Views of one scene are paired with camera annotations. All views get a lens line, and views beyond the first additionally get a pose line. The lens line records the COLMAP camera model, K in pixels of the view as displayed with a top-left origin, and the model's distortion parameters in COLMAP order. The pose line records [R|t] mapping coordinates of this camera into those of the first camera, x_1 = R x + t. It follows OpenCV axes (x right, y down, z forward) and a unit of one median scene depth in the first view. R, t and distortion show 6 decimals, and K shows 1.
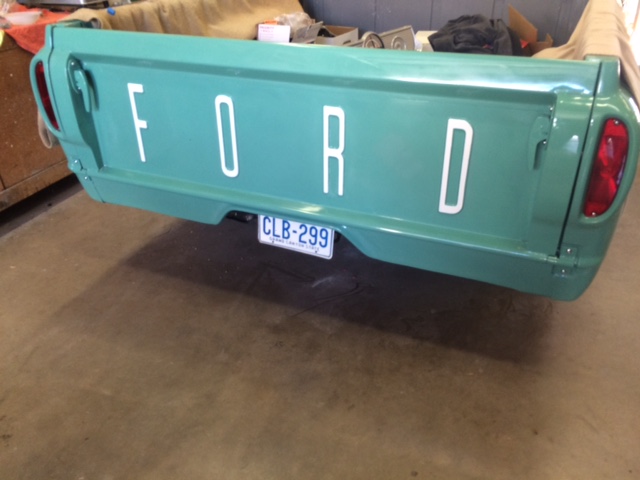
lens RADIAL K [[551.8, 0, 318.9], [0, 551.8, 238.4], [0, 0, 1]] dist [0.024422, -0.005948]
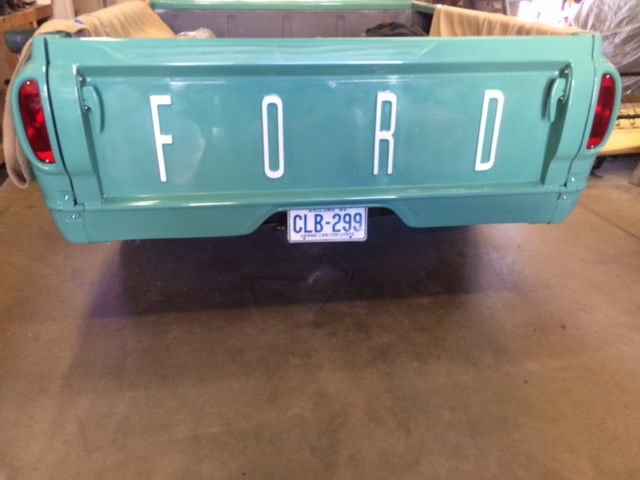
lens RADIAL K [[551.8, 0, 319.9], [0, 551.8, 241.9], [0, 0, 1]] dist [0.024422, -0.005948]
pose [[0.854444, -0.206959, 0.476544, -0.567508], [0.235360, 0.971908, 0.000089, 0.019584], [-0.463175, 0.112083, 0.879151, 0.090932]]
